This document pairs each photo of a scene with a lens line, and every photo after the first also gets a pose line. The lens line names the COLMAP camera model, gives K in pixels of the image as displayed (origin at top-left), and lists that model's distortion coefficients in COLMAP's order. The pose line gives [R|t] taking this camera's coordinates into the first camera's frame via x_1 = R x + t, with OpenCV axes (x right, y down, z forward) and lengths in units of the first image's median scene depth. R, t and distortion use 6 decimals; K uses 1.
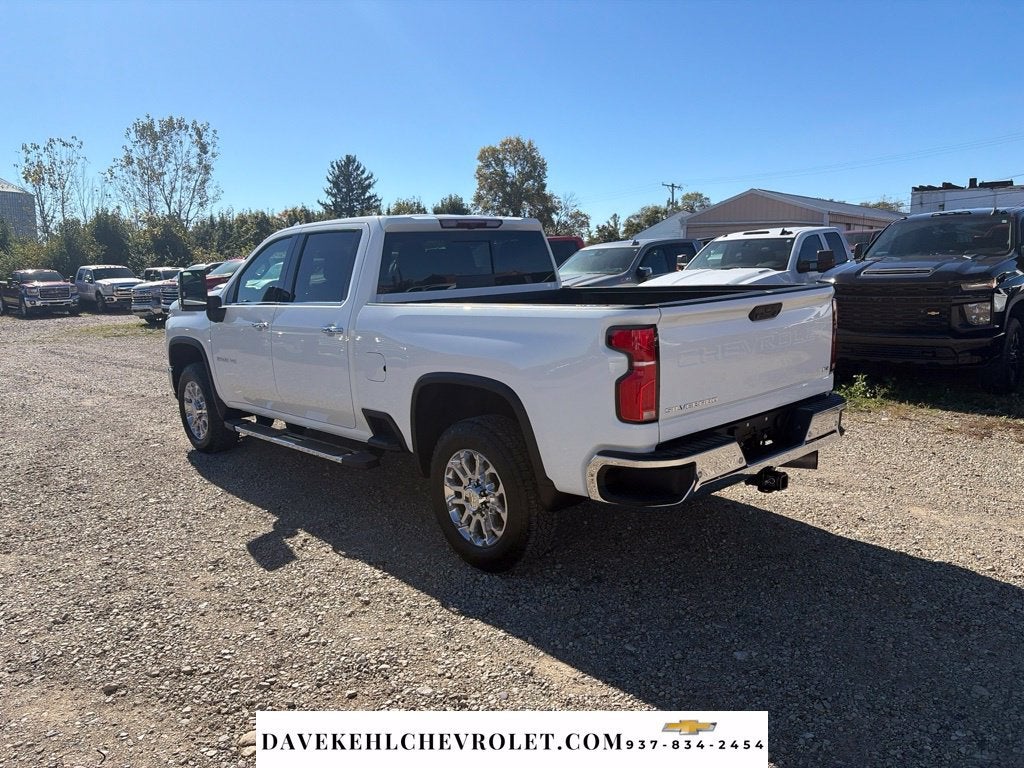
lens RADIAL K [[785.5, 0, 515.3], [0, 785.5, 376.3], [0, 0, 1]] dist [0.035750, -0.035217]
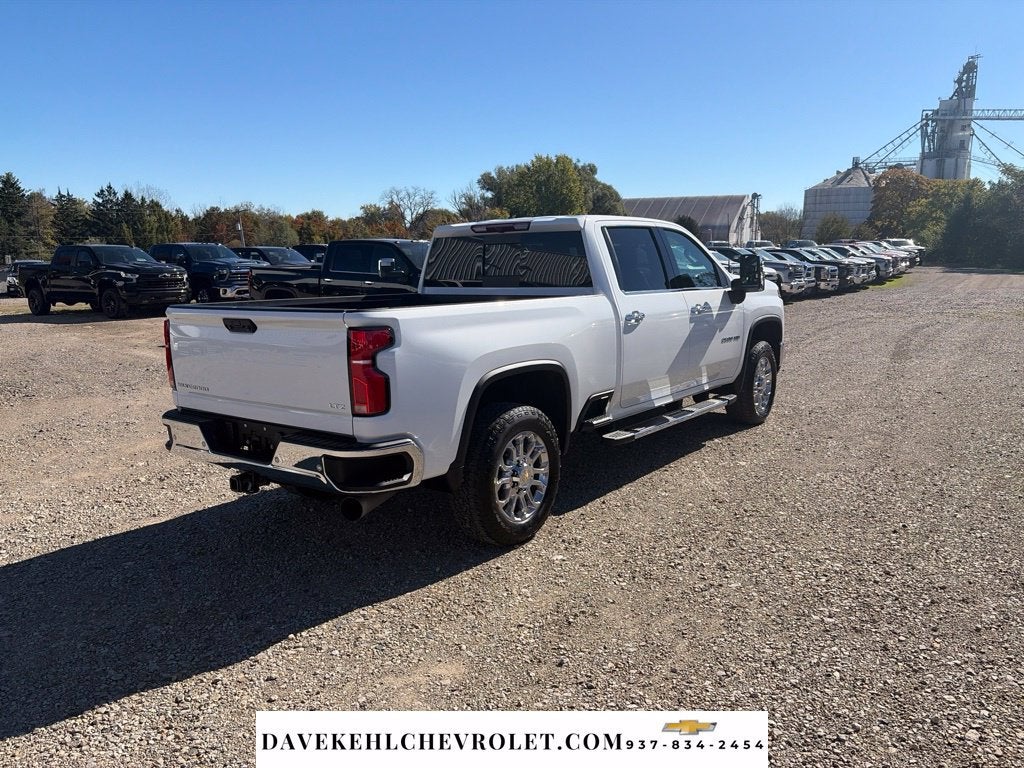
lens RADIAL K [[785.5, 0, 512.6], [0, 785.5, 388.7], [0, 0, 1]] dist [0.035750, -0.035217]
pose [[0.165427, 0.193268, -0.967099, 0.994800], [-0.134785, 0.975840, 0.171959, -0.160996], [0.976968, 0.101904, 0.187480, 0.813206]]
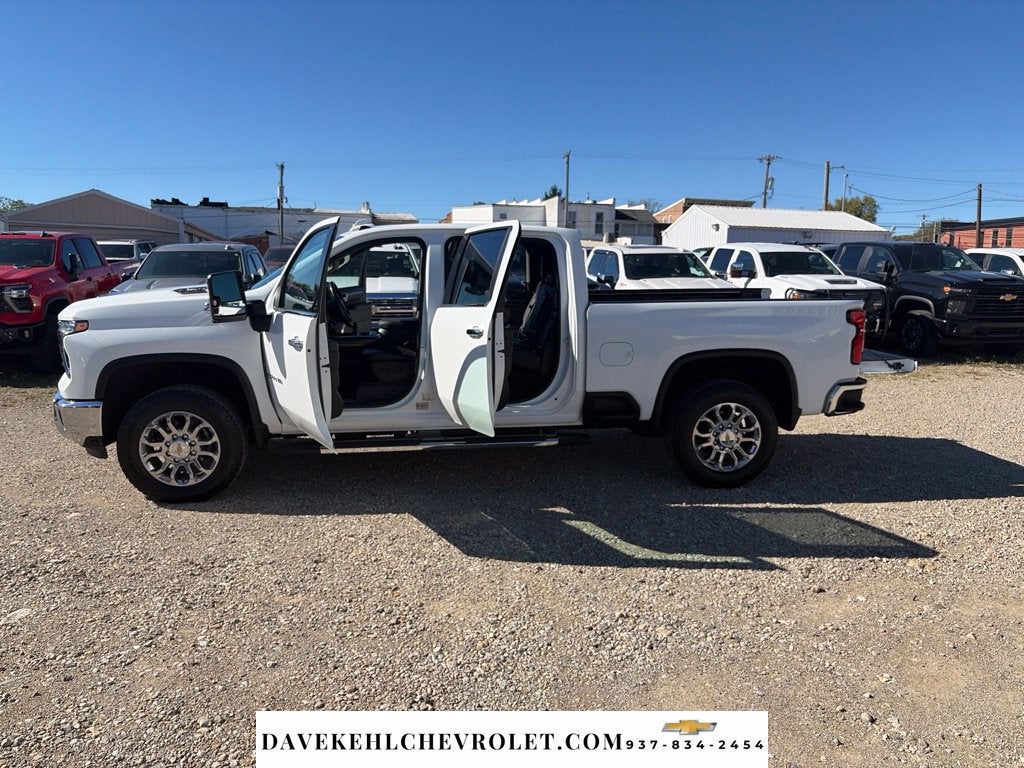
lens RADIAL K [[785.5, 0, 510.5], [0, 785.5, 382.9], [0, 0, 1]] dist [0.035750, -0.035217]
pose [[0.572498, -0.090003, 0.814951, -1.068461], [0.093251, 0.994655, 0.044341, -0.031149], [-0.814586, 0.050610, 0.577831, 0.377147]]
